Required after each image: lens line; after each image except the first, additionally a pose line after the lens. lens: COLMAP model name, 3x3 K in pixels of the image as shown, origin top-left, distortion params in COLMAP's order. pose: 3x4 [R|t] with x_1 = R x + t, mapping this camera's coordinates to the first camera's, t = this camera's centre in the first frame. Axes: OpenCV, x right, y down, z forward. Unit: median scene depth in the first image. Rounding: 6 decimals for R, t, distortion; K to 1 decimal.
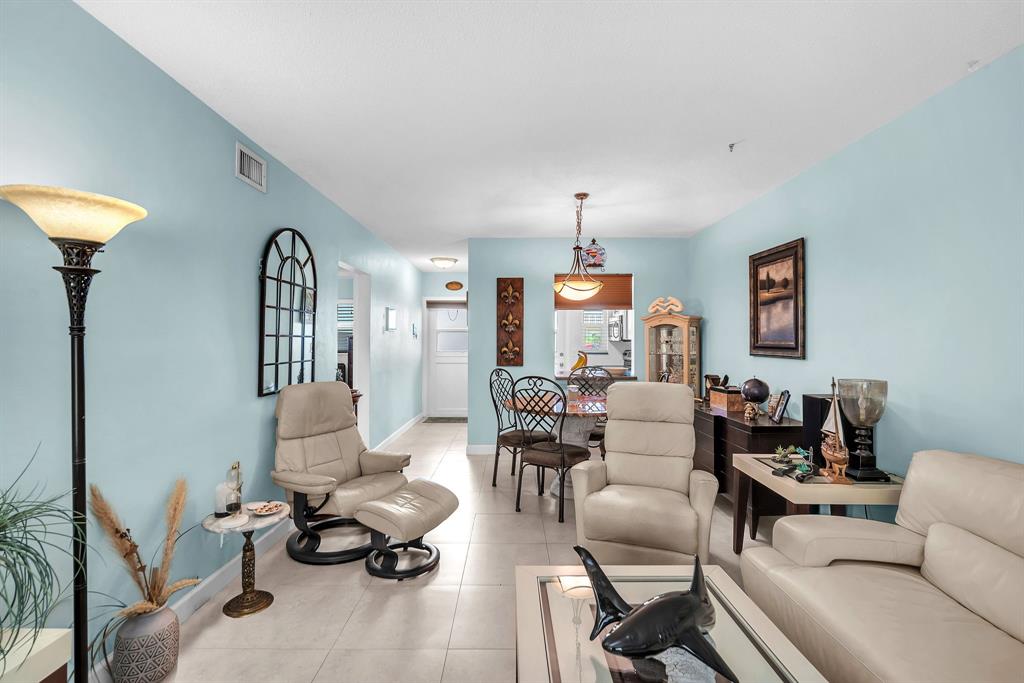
lens RADIAL K [[449.9, 0, 512.8], [0, 449.9, 337.5], [0, 0, 1]] dist [-0.007980, 0.000190]
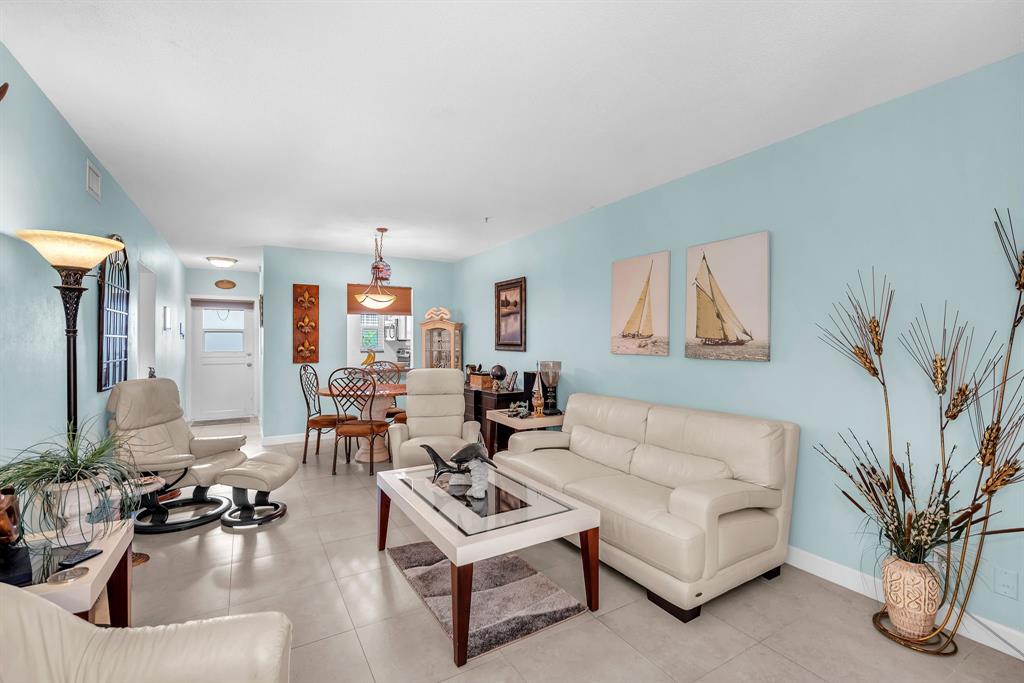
lens RADIAL K [[449.0, 0, 512.0], [0, 449.0, 341.5], [0, 0, 1]] dist [-0.009727, 0.000199]
pose [[0.861095, -0.001870, 0.508441, -0.204418], [-0.002480, 0.999966, 0.007878, -0.000749], [-0.508438, -0.008045, 0.861061, -0.351884]]
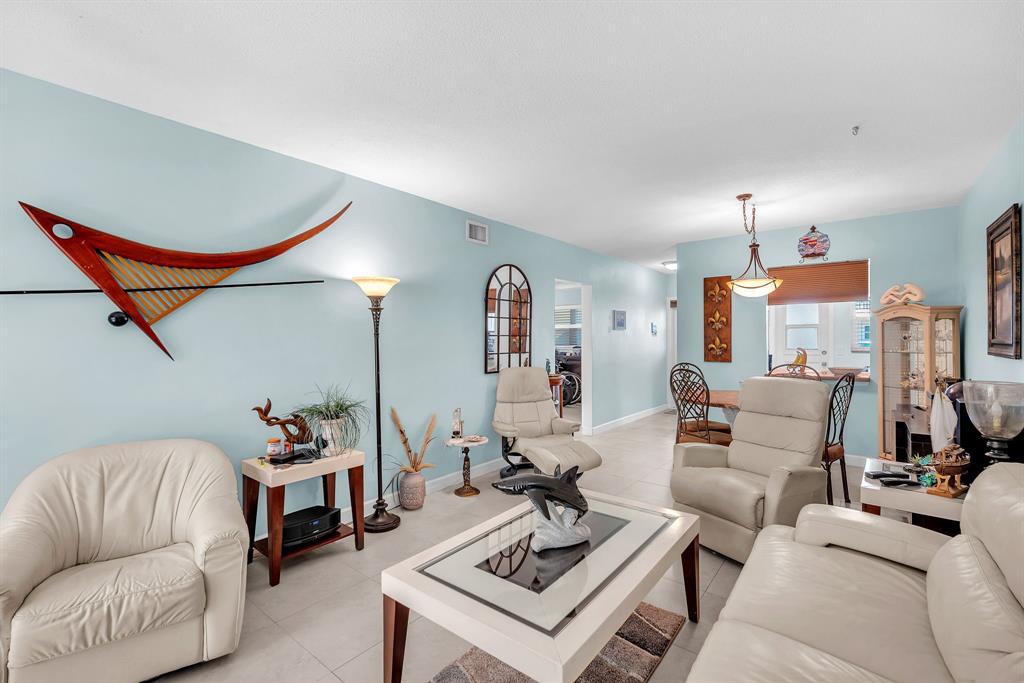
lens RADIAL K [[449.0, 0, 512.0], [0, 449.0, 341.5], [0, 0, 1]] dist [-0.009727, 0.000199]
pose [[0.778506, -0.000779, -0.627636, 0.420098], [0.010027, 0.999887, 0.011197, -0.000172], [0.627557, -0.015011, 0.778426, -0.151640]]
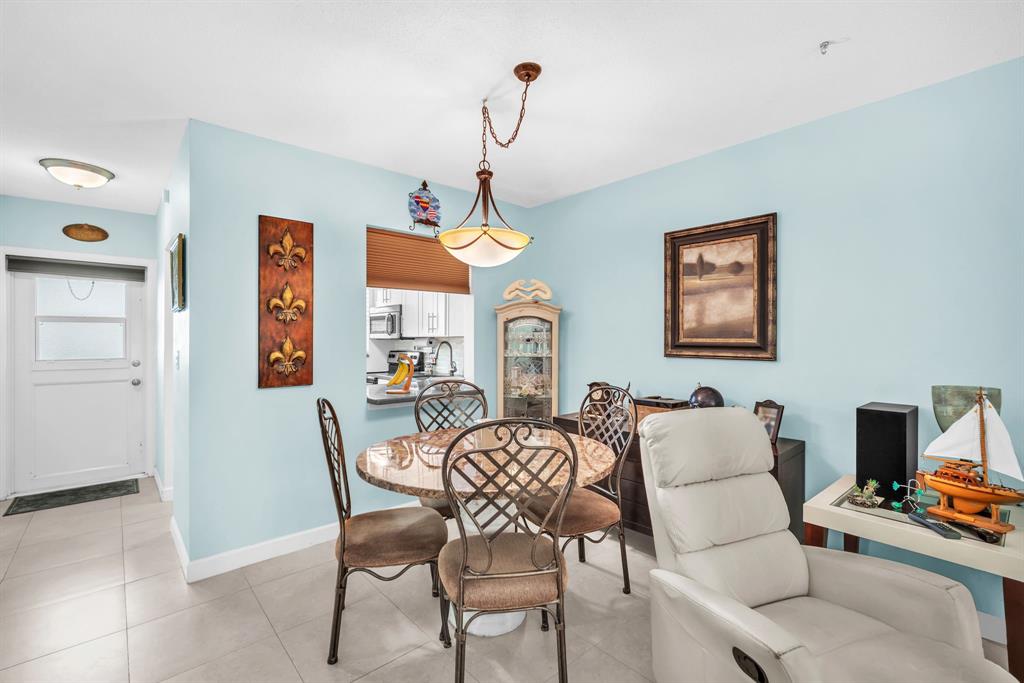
lens RADIAL K [[449.0, 0, 512.0], [0, 449.0, 341.5], [0, 0, 1]] dist [-0.009727, 0.000199]
pose [[0.745966, -0.005106, 0.665965, -0.244516], [-0.004578, 0.999908, 0.012794, 0.004370], [-0.665969, -0.012593, 0.745873, 0.664326]]
